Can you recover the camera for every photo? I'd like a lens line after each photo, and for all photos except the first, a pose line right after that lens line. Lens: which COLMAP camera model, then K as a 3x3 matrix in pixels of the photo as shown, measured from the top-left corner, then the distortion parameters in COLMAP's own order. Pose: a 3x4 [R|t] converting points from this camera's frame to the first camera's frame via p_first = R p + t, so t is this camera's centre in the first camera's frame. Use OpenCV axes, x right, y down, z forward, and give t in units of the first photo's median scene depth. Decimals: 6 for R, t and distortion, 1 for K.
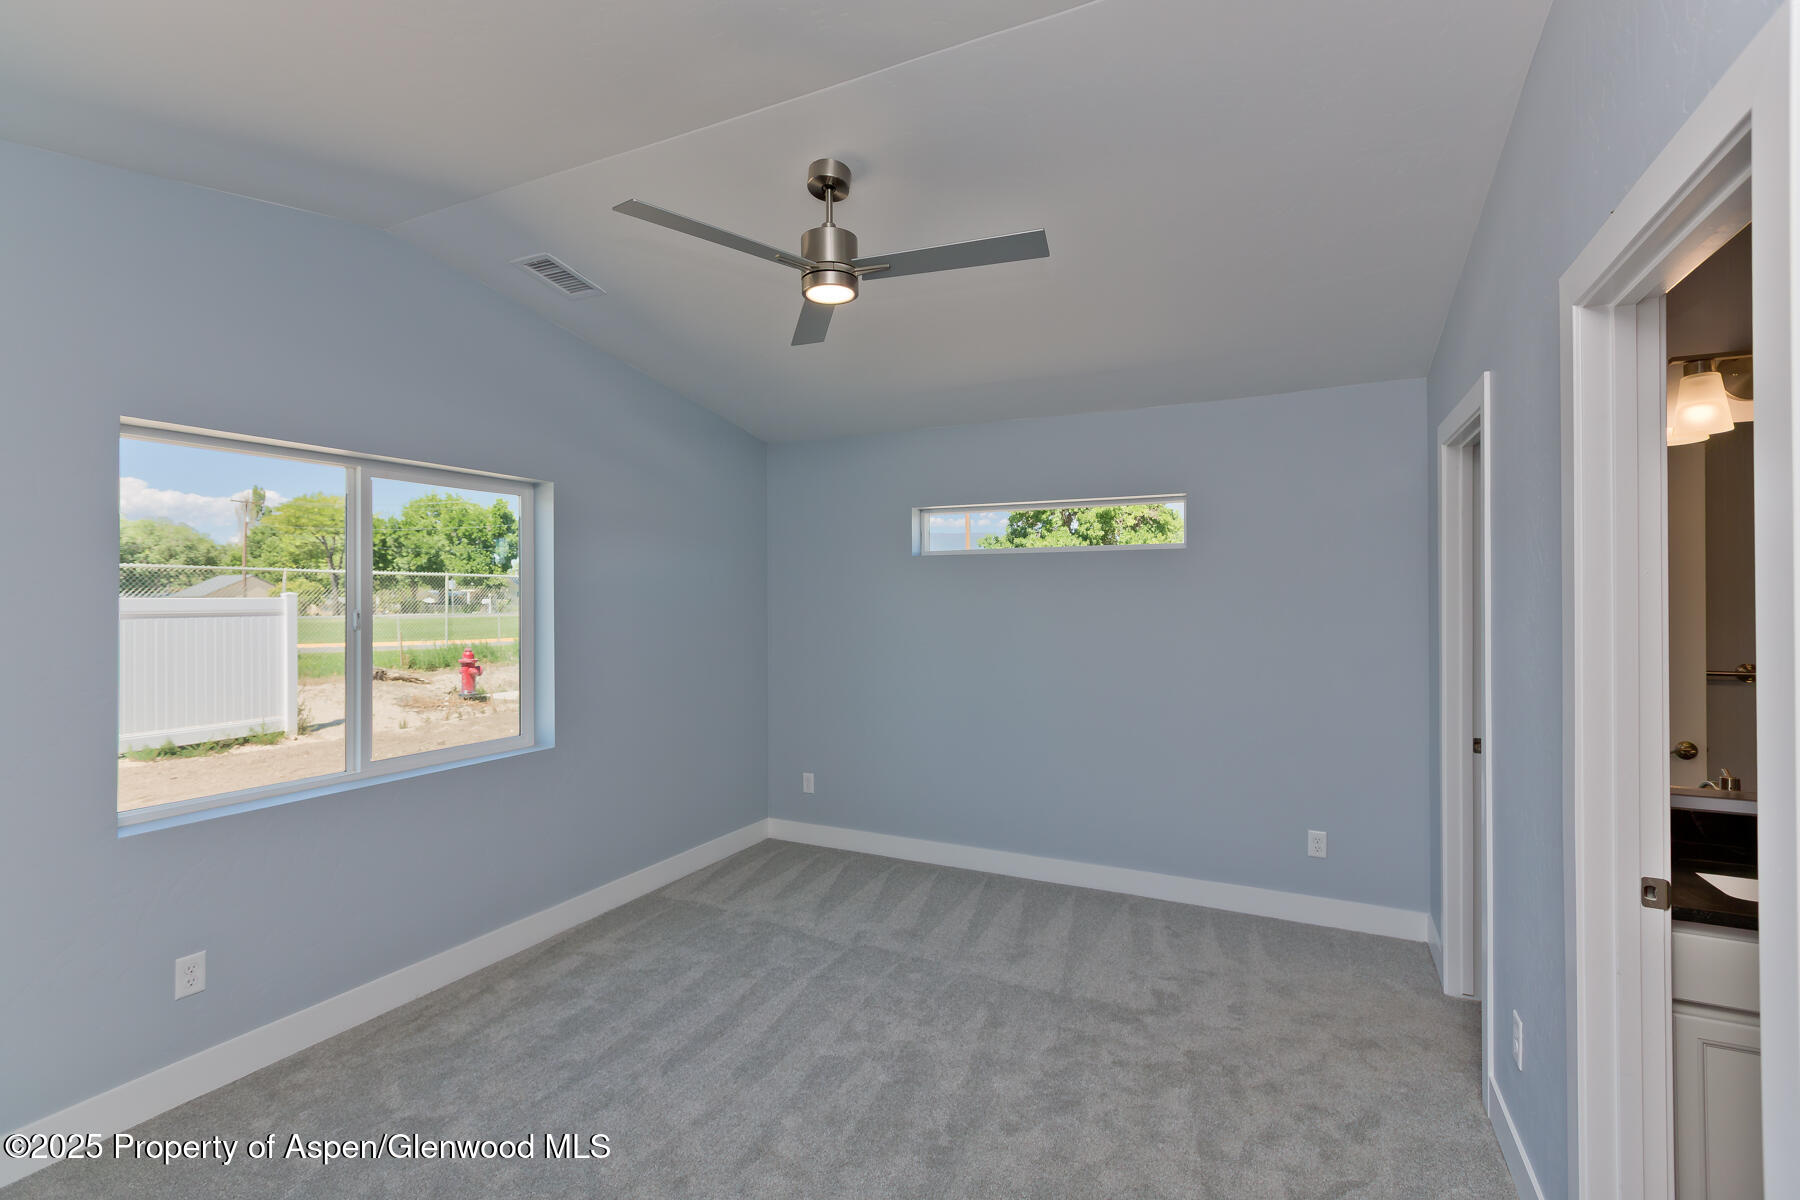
lens RADIAL K [[814.1, 0, 892.5], [0, 814.1, 589.7], [0, 0, 1]] dist [0.003862, -0.000951]
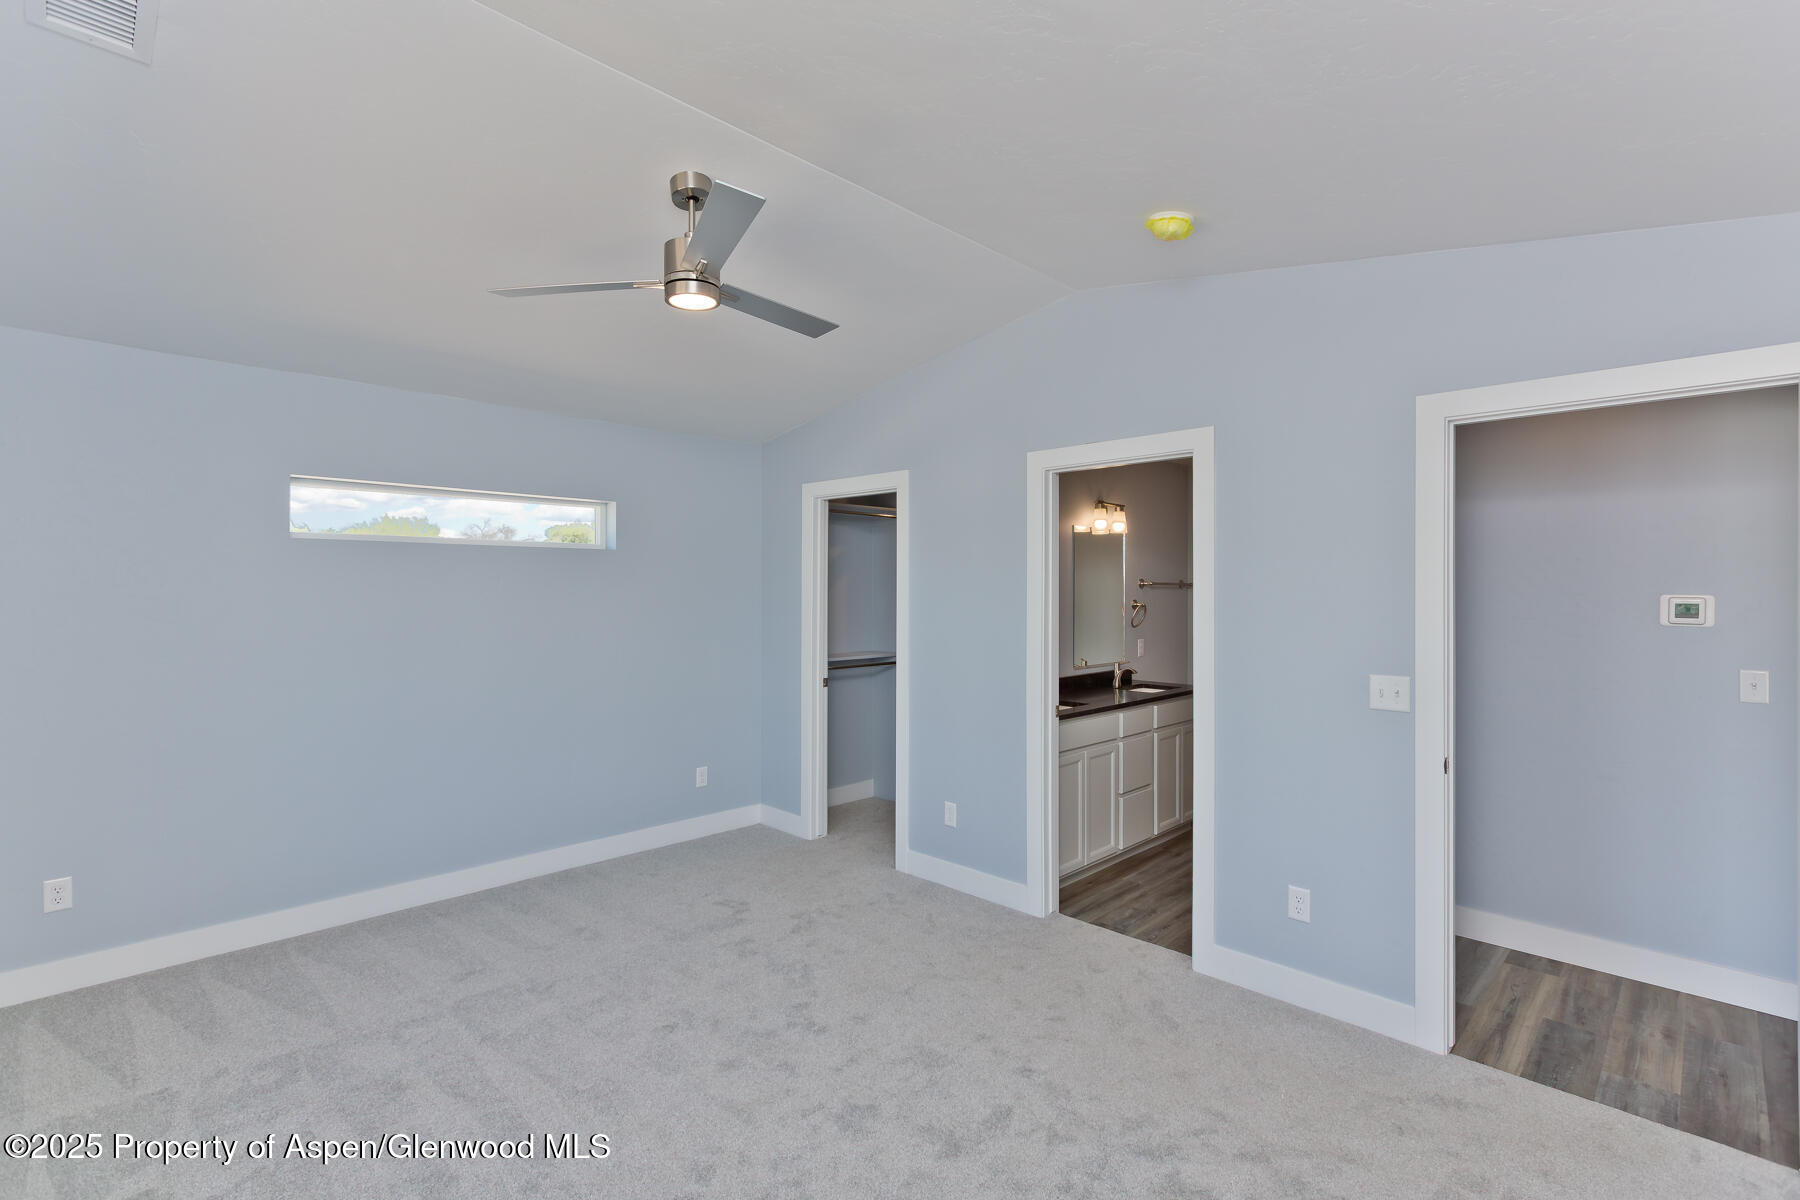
lens RADIAL K [[814.1, 0, 892.5], [0, 814.1, 589.7], [0, 0, 1]] dist [0.003862, -0.000951]
pose [[0.310467, 0.008451, 0.950547, -0.780565], [-0.010166, 0.999933, -0.005570, 0.008306], [-0.950530, -0.007934, 0.310532, 0.338922]]
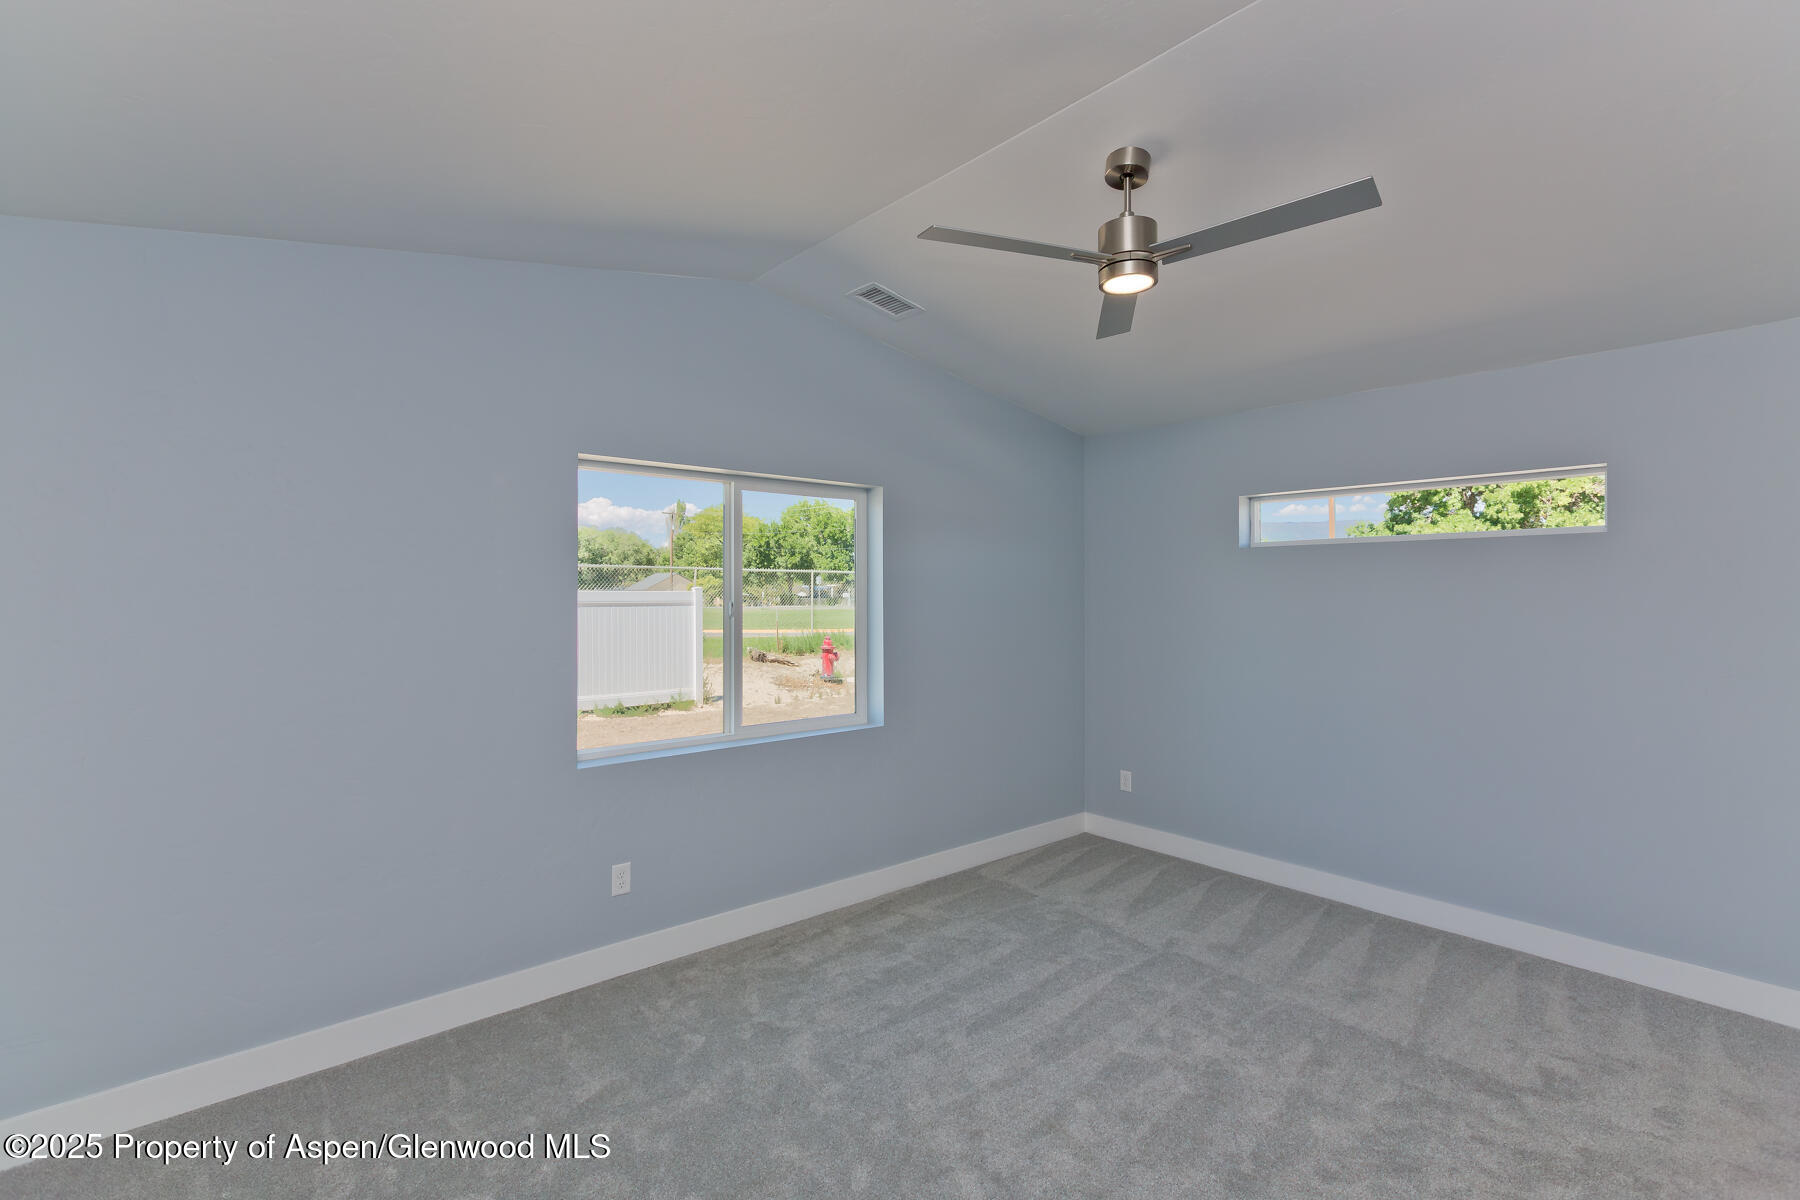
lens RADIAL K [[814.1, 0, 892.5], [0, 814.1, 589.7], [0, 0, 1]] dist [0.003862, -0.000951]
pose [[0.918685, 0.002504, -0.394984, 0.041130], [-0.000136, 0.999982, 0.006023, 0.001341], [0.394992, -0.005479, 0.918668, -0.017808]]
